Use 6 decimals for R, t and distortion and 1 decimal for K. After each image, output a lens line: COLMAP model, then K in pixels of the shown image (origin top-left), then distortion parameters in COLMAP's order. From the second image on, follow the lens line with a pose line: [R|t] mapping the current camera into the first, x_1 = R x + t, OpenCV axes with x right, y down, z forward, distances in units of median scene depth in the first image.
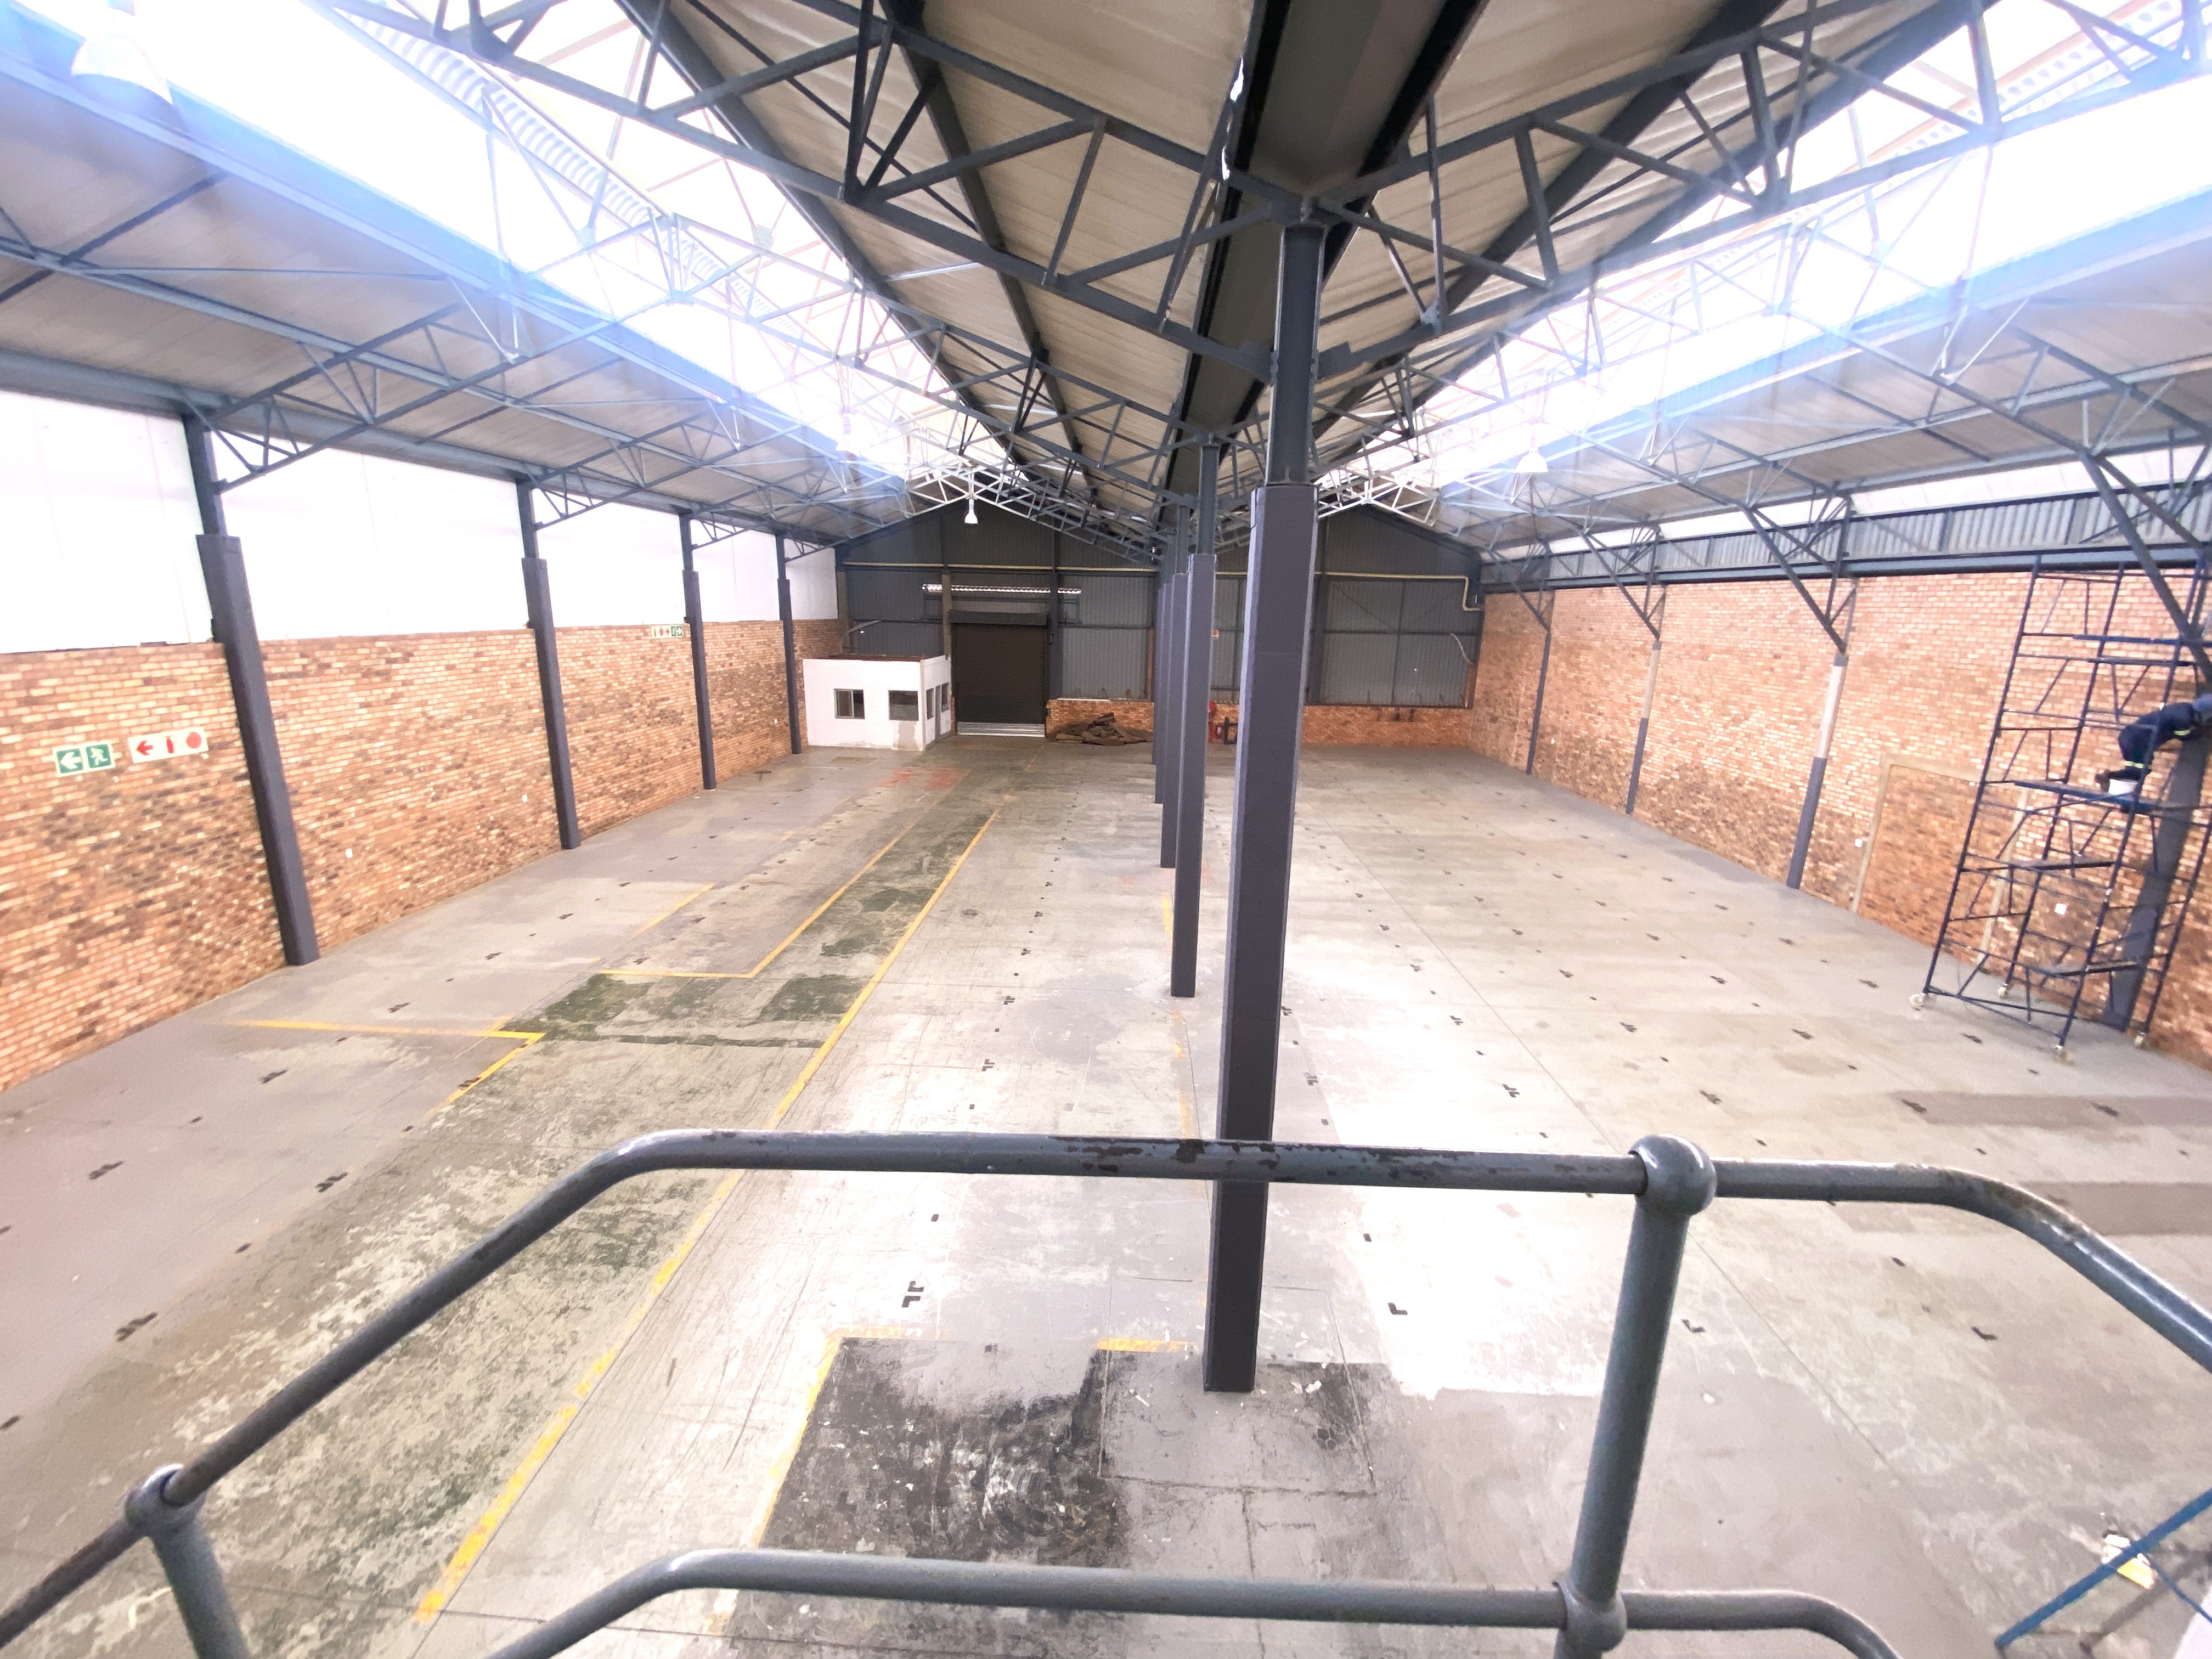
lens RADIAL K [[903.2, 0, 1102.0], [0, 903.2, 830.6], [0, 0, 1]] dist [0.011384, -0.016180]
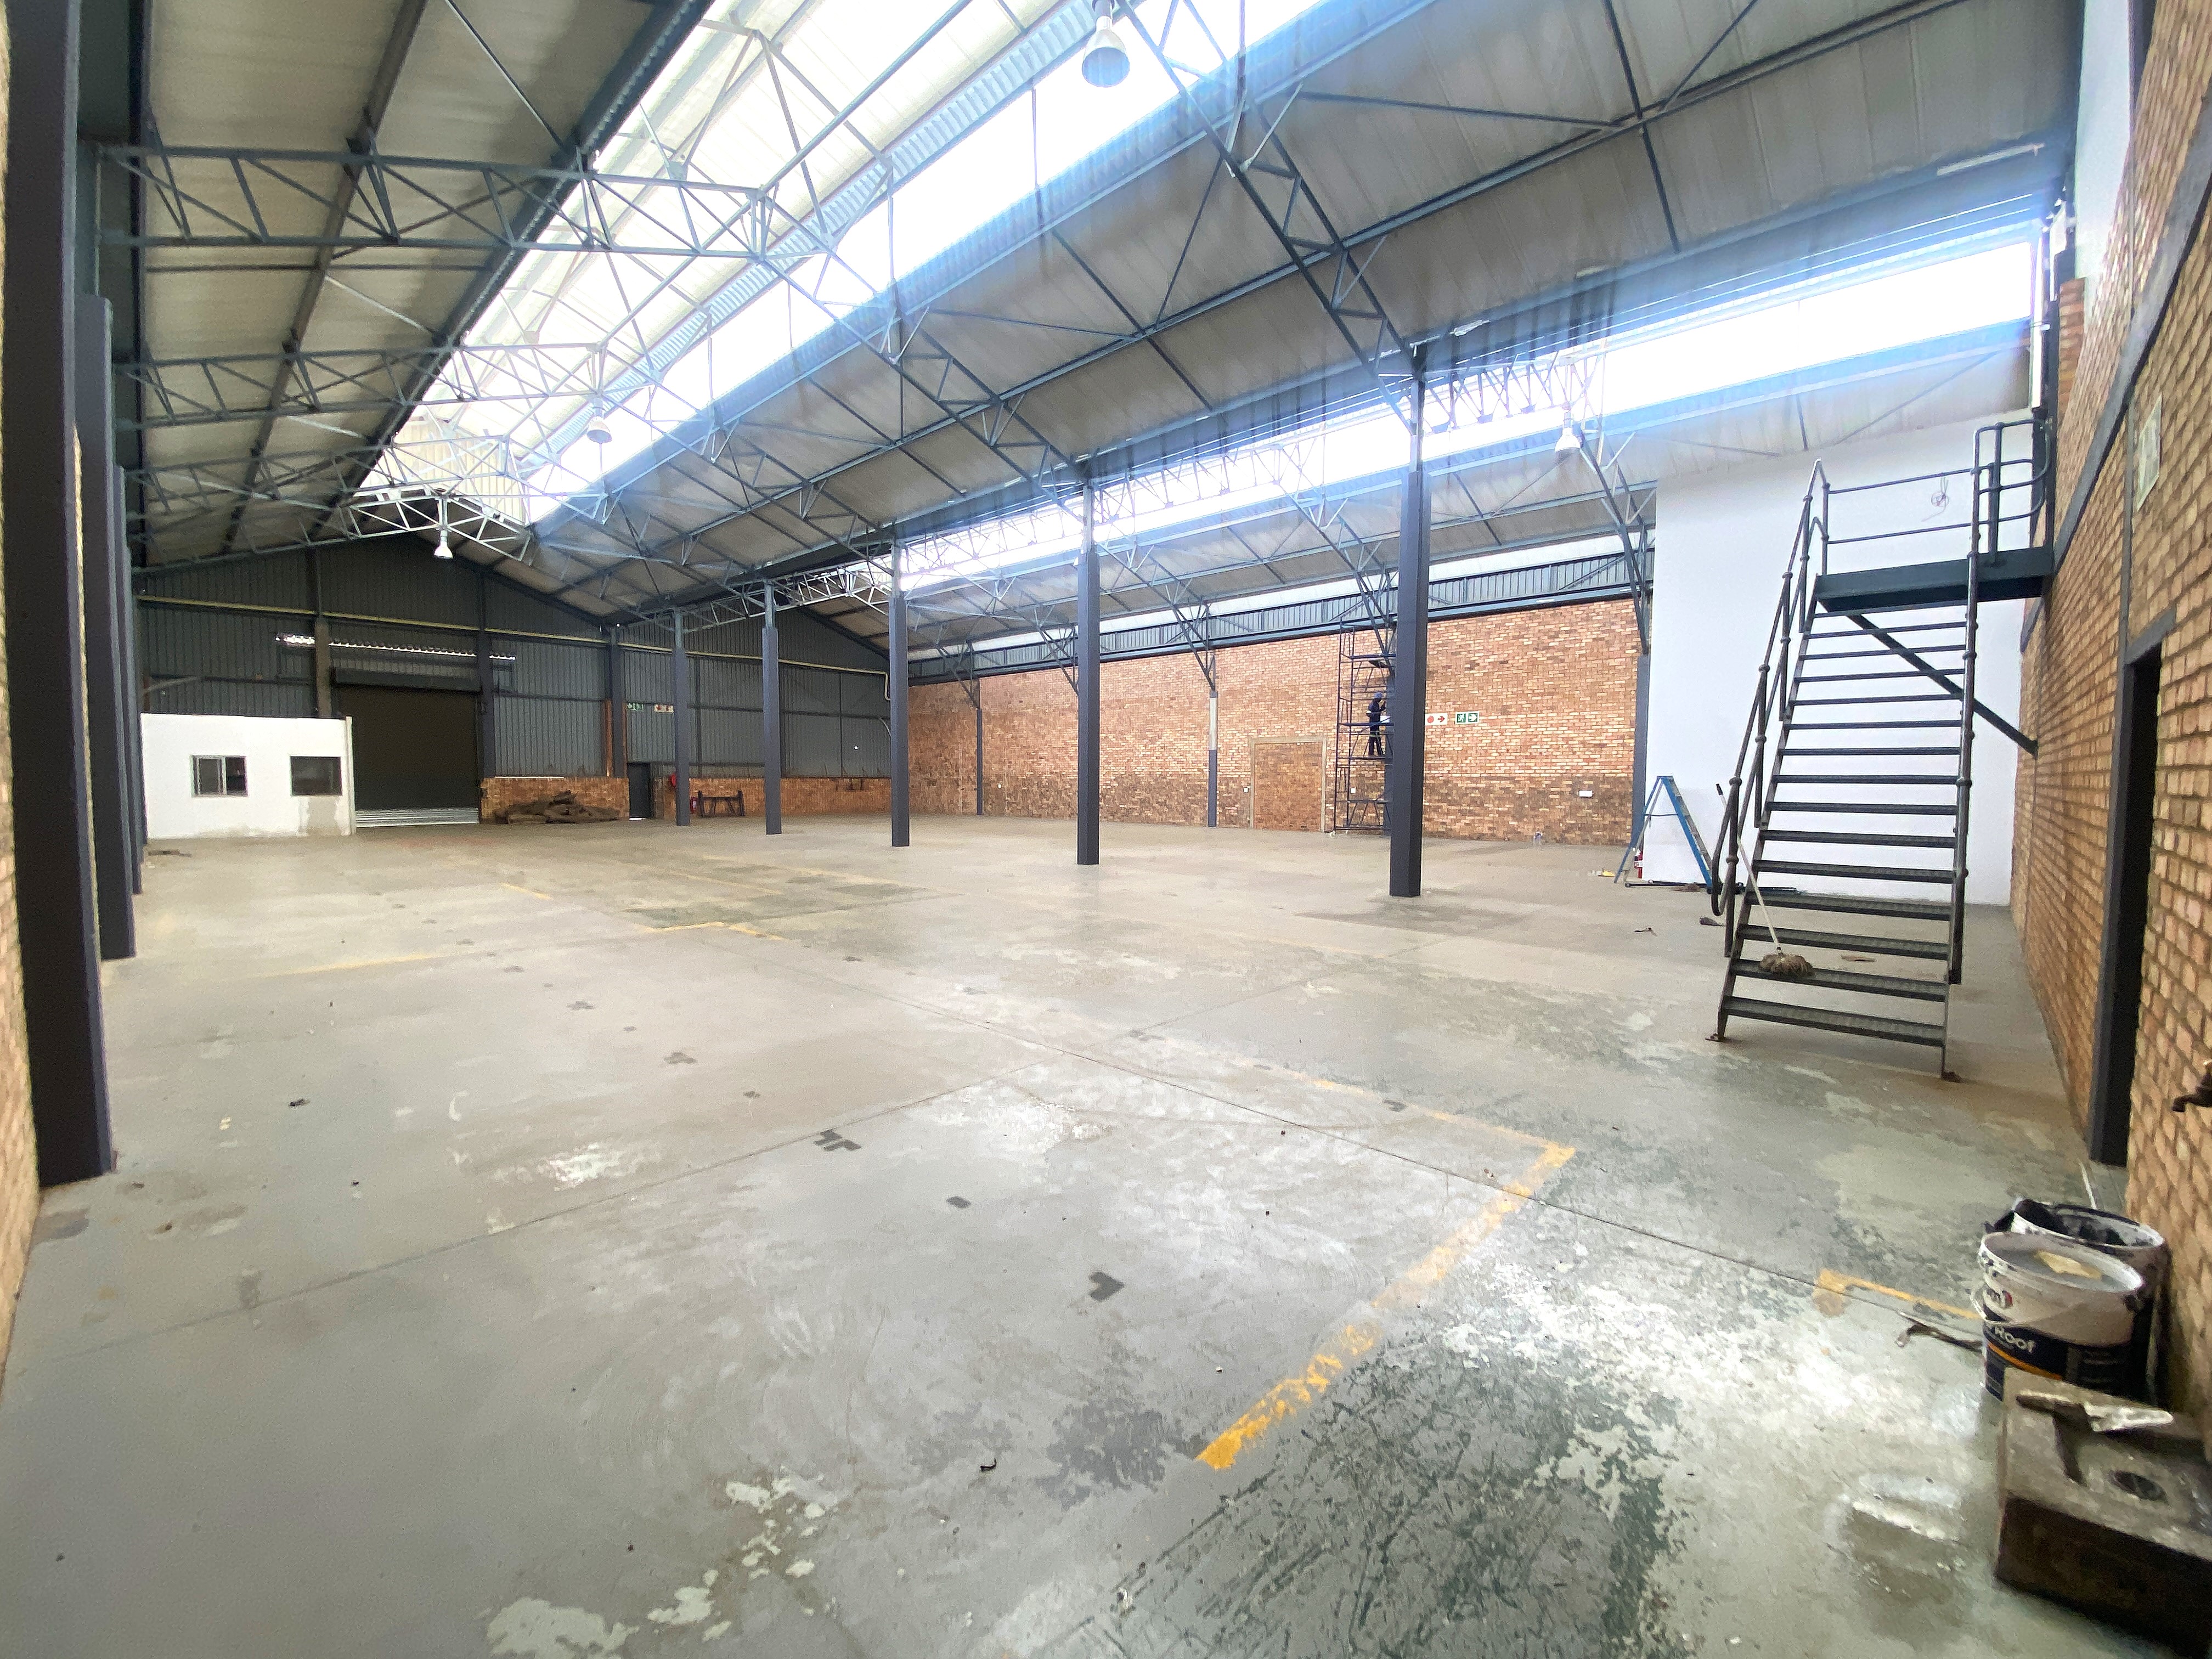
lens RADIAL K [[910.7, 0, 1103.9], [0, 910.7, 839.1], [0, 0, 1]] dist [0.000548, -0.005316]
pose [[0.648773, -0.065372, 0.758169, -0.886828], [0.192976, 0.977870, -0.080816, 0.244796], [-0.736107, 0.198740, 0.647031, 0.063215]]
